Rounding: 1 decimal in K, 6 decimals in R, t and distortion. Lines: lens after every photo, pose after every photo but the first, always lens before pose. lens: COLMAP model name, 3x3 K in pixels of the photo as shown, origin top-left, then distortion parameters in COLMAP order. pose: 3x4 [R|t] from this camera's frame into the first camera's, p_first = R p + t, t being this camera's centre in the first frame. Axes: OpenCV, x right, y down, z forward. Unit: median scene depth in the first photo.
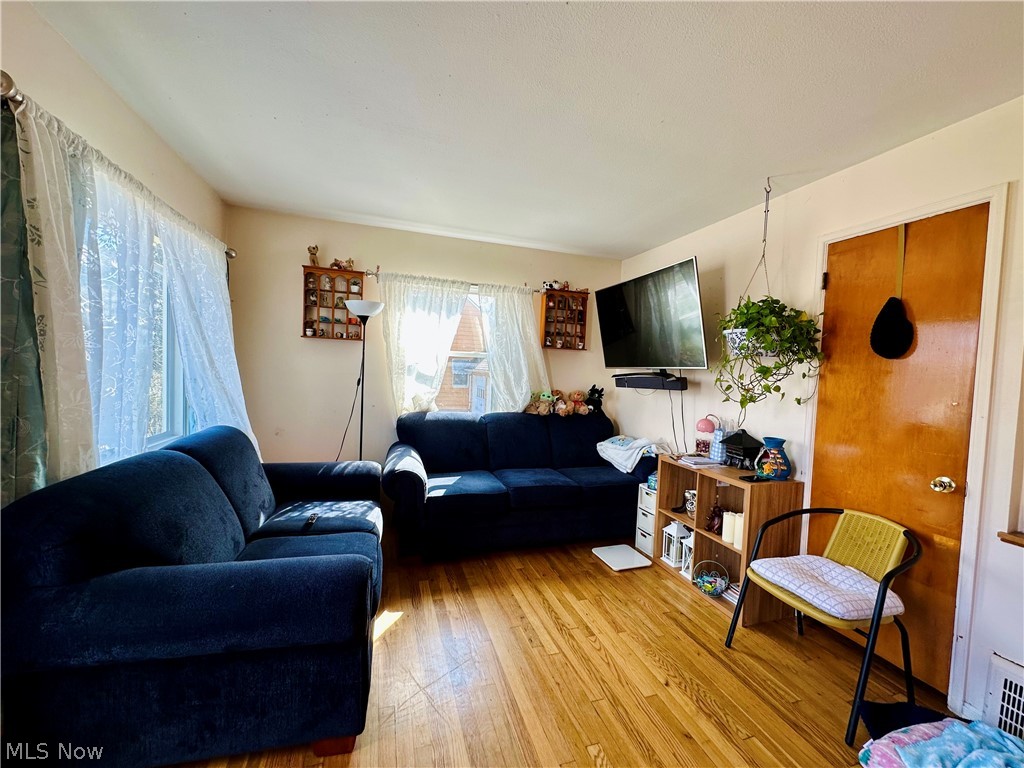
lens RADIAL K [[406.7, 0, 511.7], [0, 406.7, 386.3], [0, 0, 1]] dist [-0.006410, 0.001324]
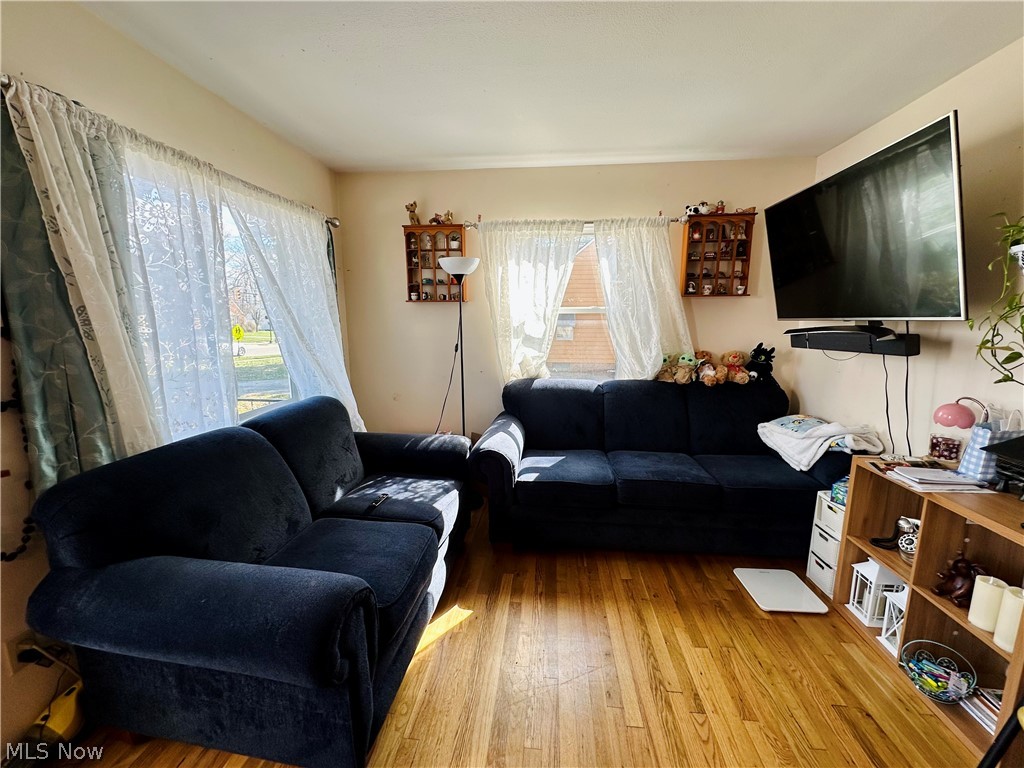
lens RADIAL K [[406.7, 0, 512.0], [0, 406.7, 385.2], [0, 0, 1]] dist [-0.006410, 0.001324]
pose [[0.917223, 0.022970, -0.397710, 0.124440], [0.023172, 0.993570, 0.110825, -0.028793], [0.397699, -0.110867, 0.910793, 0.219844]]
